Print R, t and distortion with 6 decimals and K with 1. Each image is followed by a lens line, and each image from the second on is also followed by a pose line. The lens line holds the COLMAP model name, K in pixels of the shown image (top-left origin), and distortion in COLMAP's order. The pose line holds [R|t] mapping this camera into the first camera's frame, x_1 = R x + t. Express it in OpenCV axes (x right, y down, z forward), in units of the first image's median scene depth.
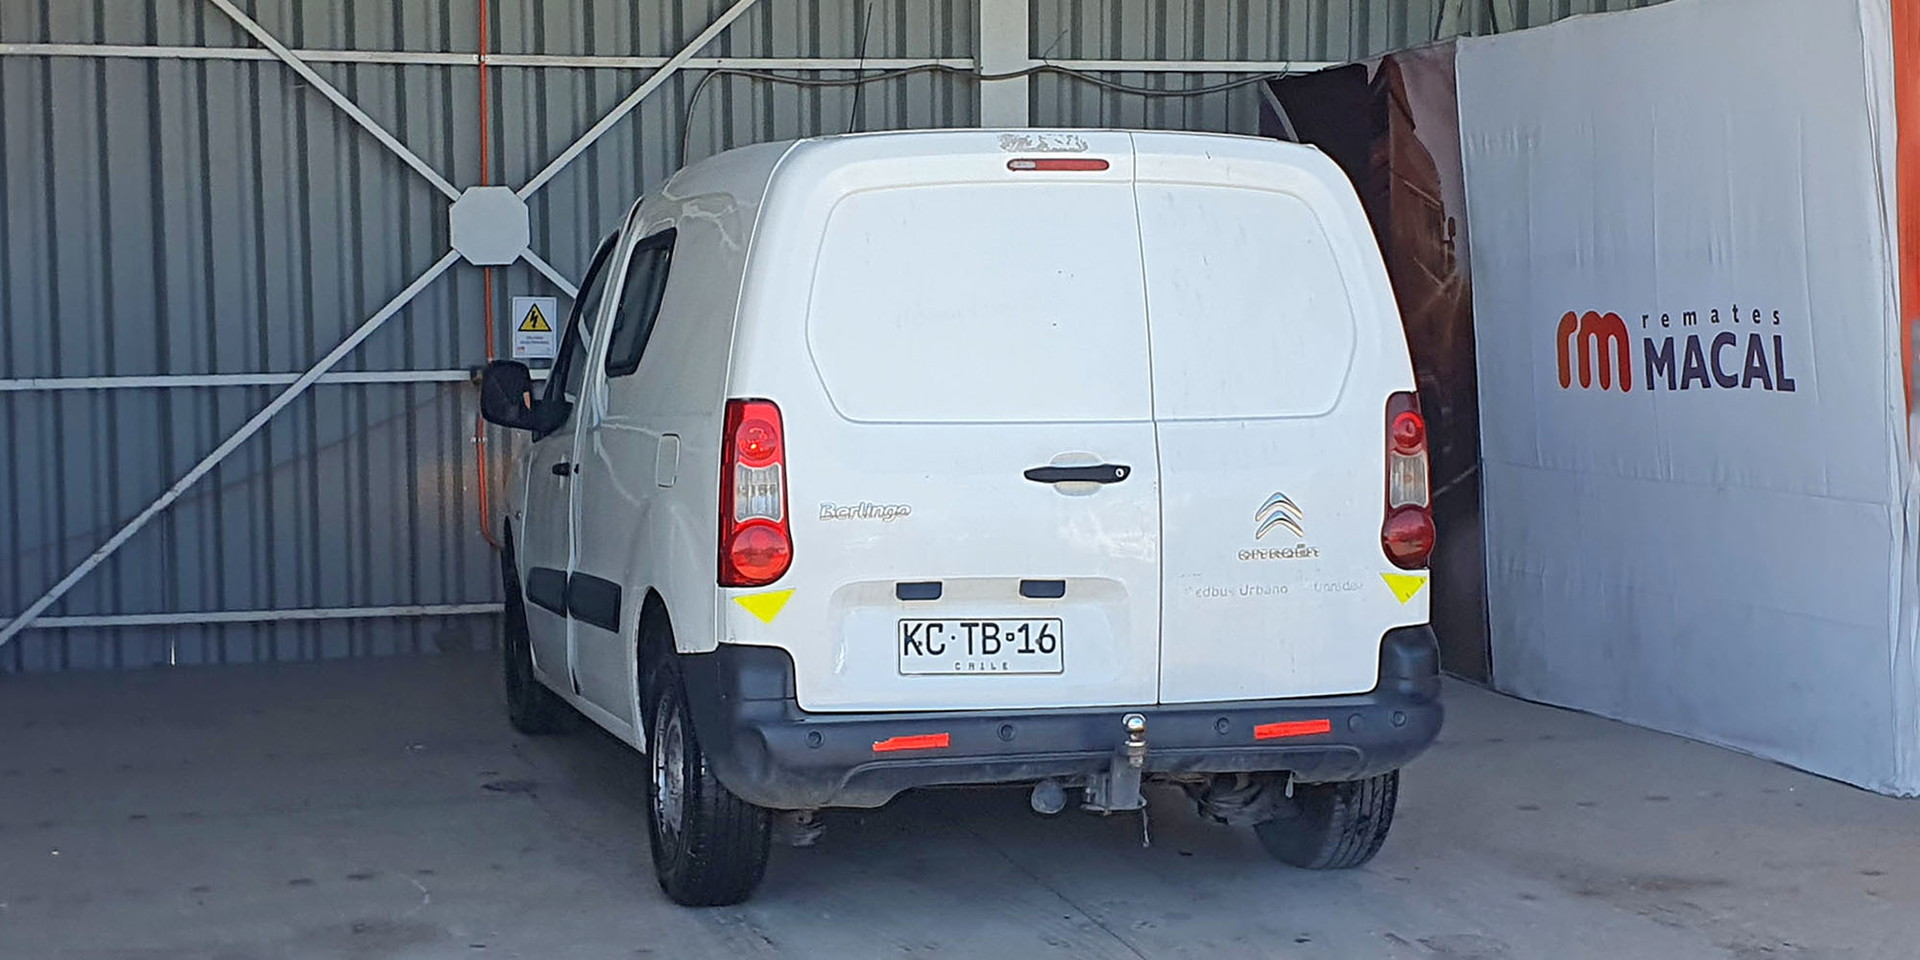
lens RADIAL K [[2834.3, 0, 900.3], [0, 2834.3, 478.9], [0, 0, 1]] dist [0.358297, -1.459884]
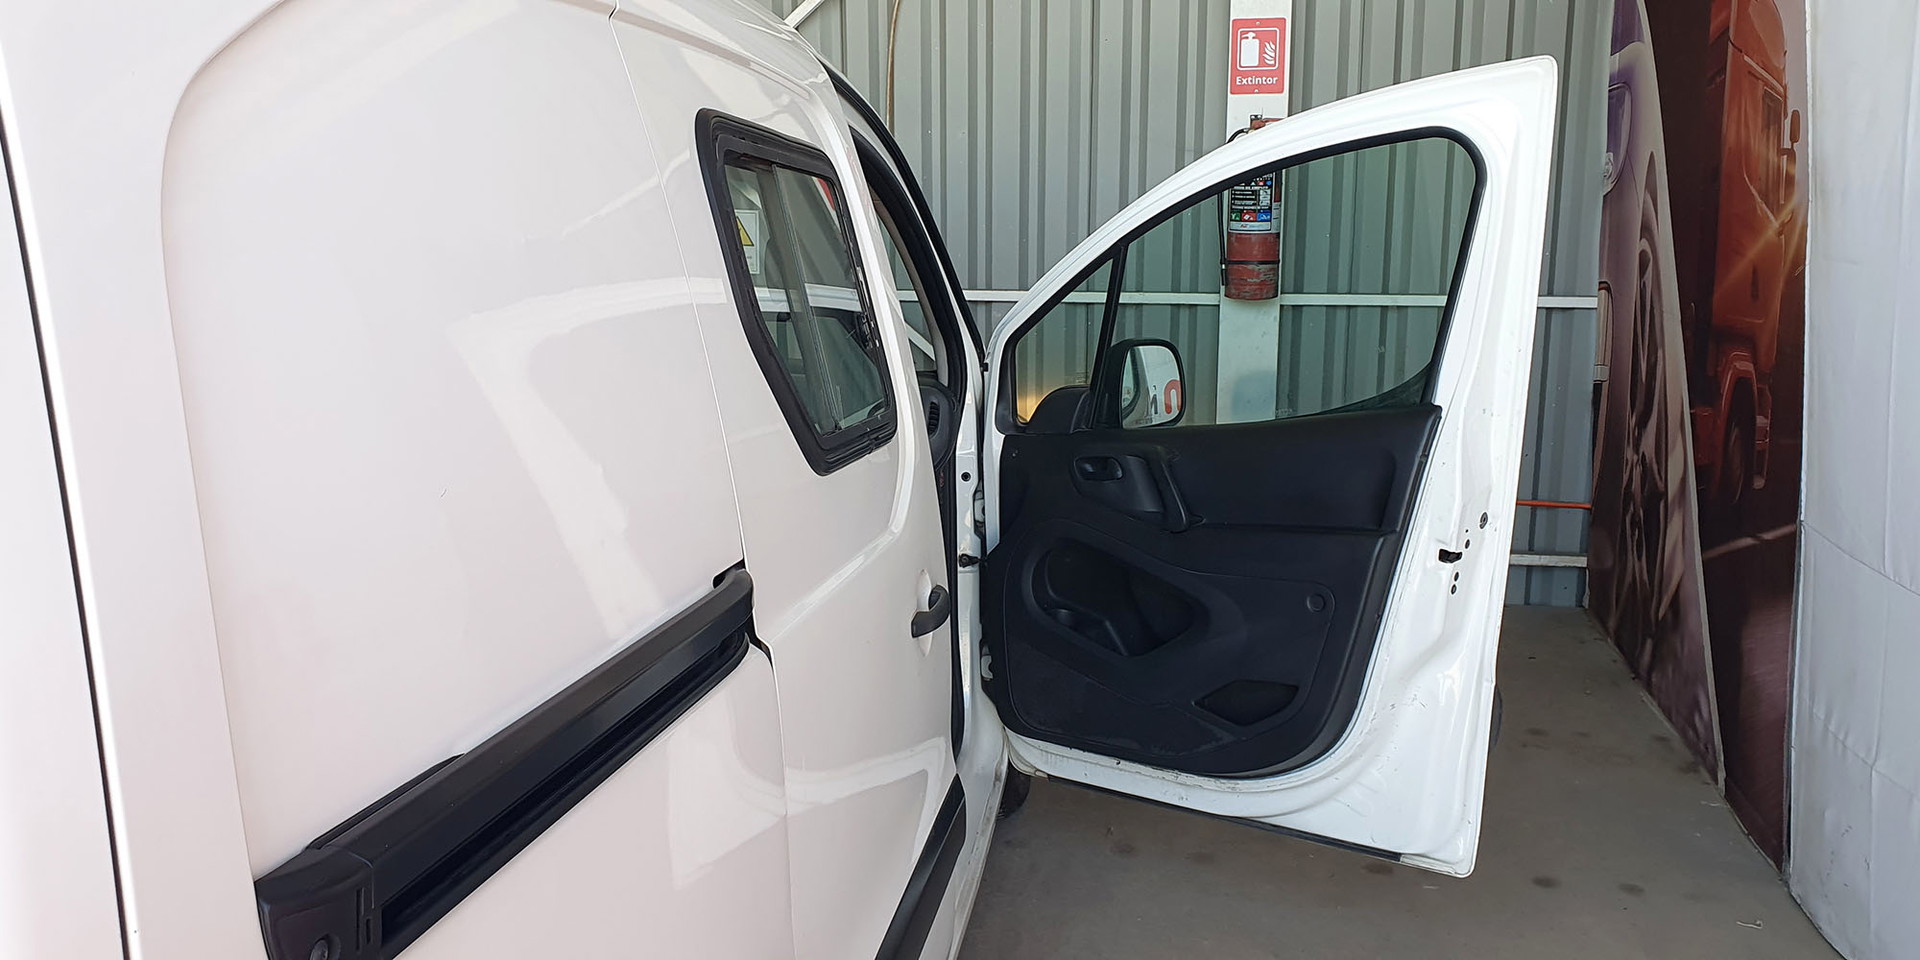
lens RADIAL K [[1661.1, 0, 922.5], [0, 1661.1, 460.2], [0, 0, 1]] dist [0.013463, -0.010746]
pose [[0.913826, 0.079695, -0.398210, 0.157986], [-0.039533, 0.993355, 0.108084, -0.043839], [0.404178, -0.083027, 0.910904, 0.542998]]
